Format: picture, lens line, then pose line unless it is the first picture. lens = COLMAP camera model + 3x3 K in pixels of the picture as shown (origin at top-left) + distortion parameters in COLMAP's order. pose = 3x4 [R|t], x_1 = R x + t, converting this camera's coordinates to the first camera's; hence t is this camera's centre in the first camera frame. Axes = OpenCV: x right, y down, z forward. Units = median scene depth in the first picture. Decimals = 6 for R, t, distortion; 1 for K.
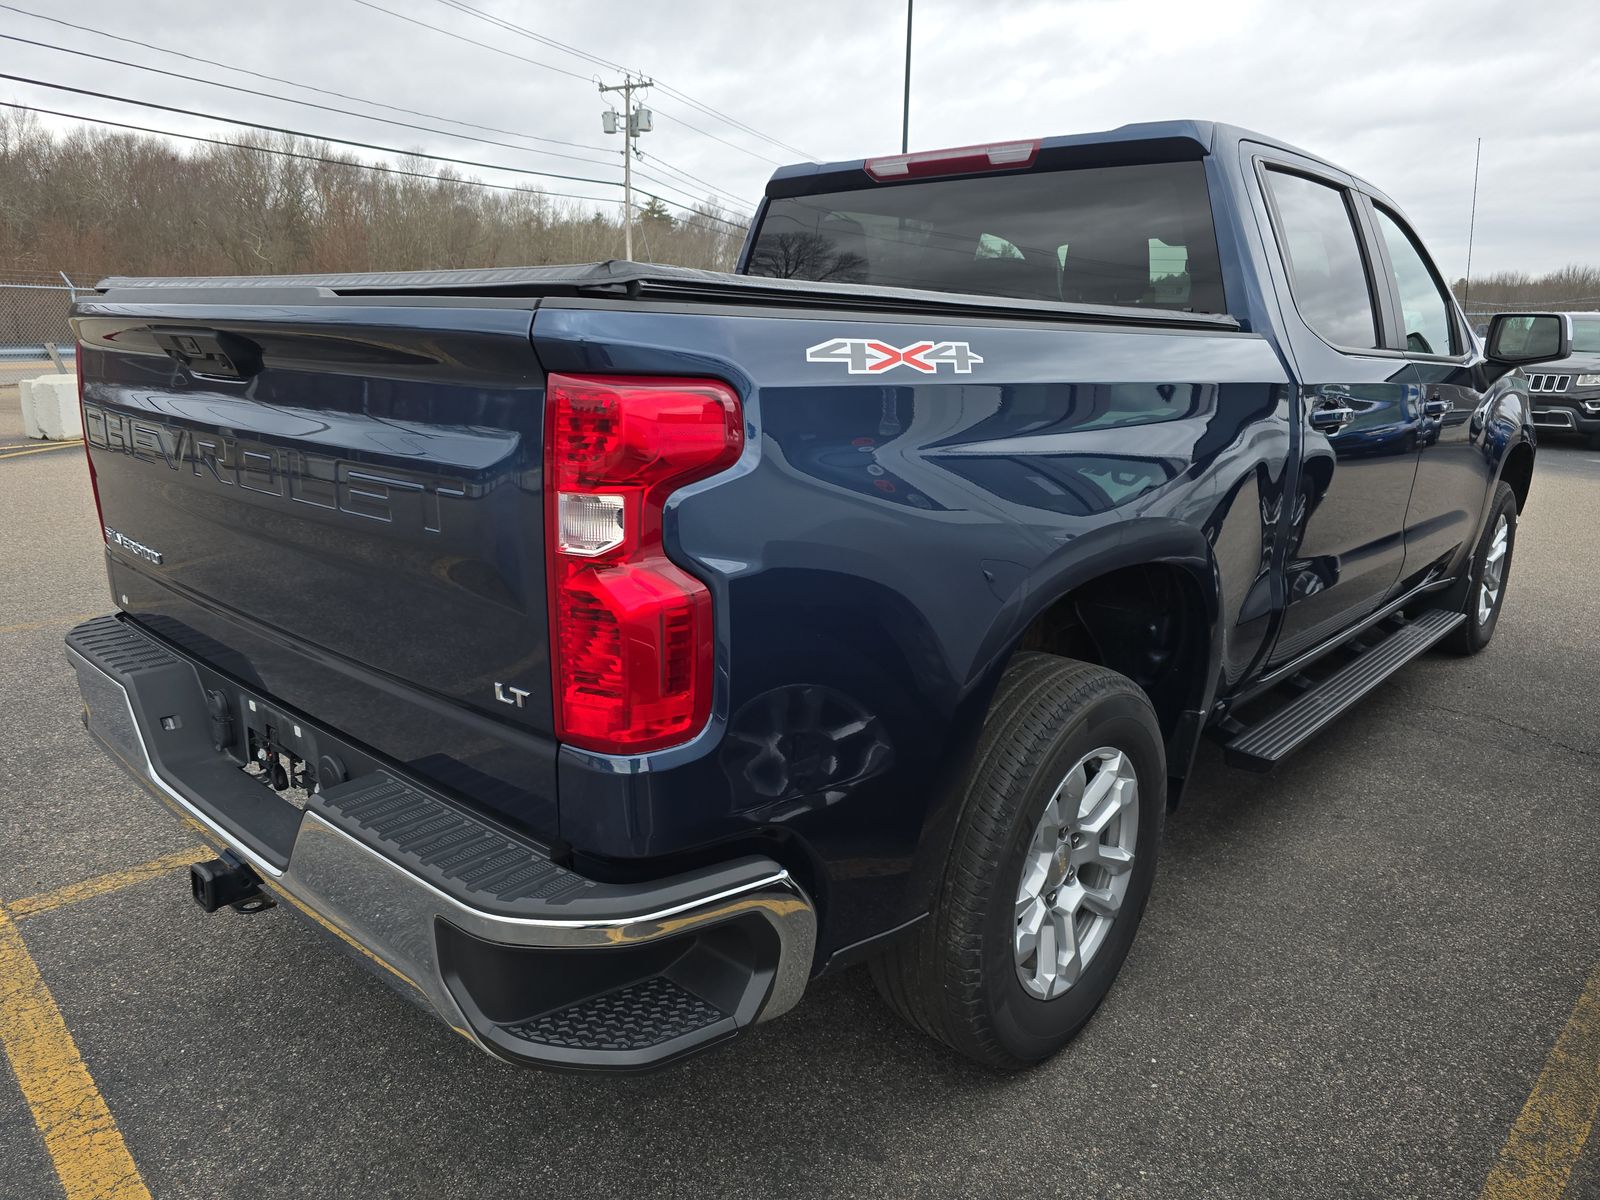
lens RADIAL K [[1092.5, 0, 800.5], [0, 1092.5, 601.7], [0, 0, 1]] dist [0.003905, -0.002937]
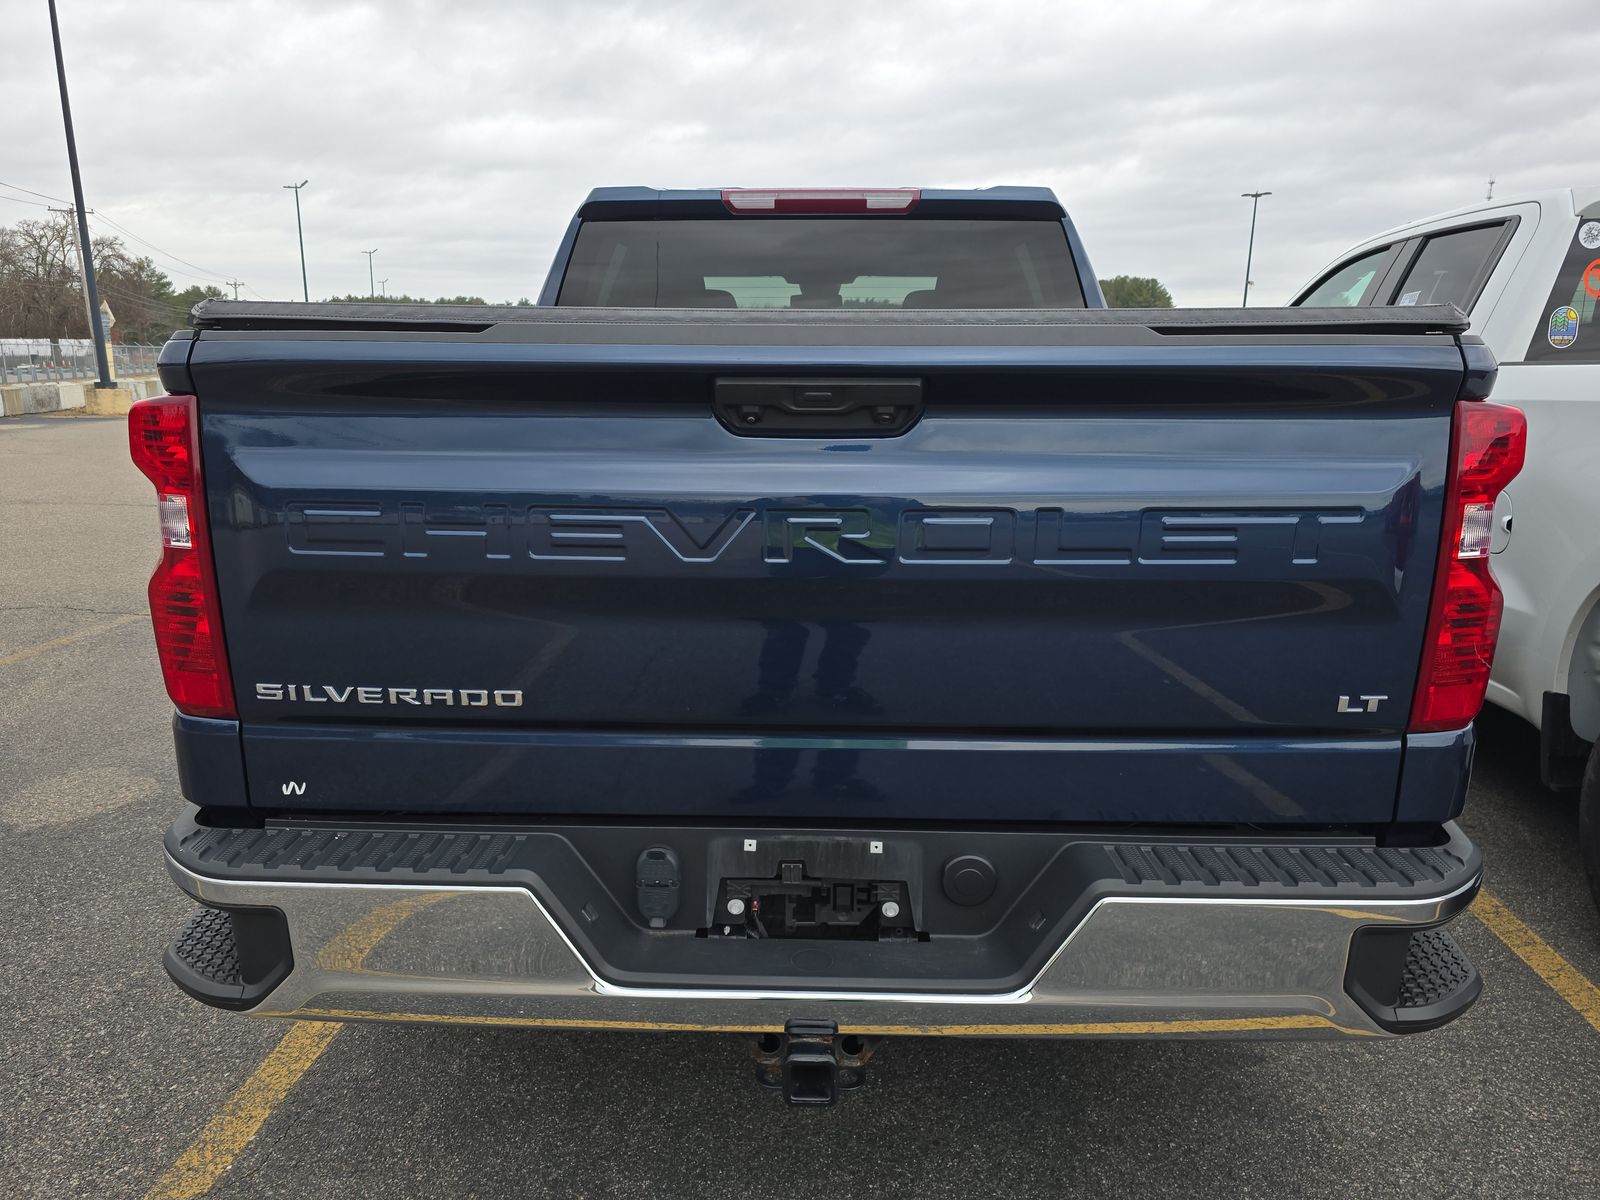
lens RADIAL K [[1092.5, 0, 794.3], [0, 1092.5, 590.6], [0, 0, 1]] dist [0.003905, -0.002937]
pose [[0.761647, -0.146255, 0.631272, -0.626316], [0.164240, 0.985956, 0.030269, -0.069056], [-0.626833, 0.080626, 0.774971, 0.231963]]
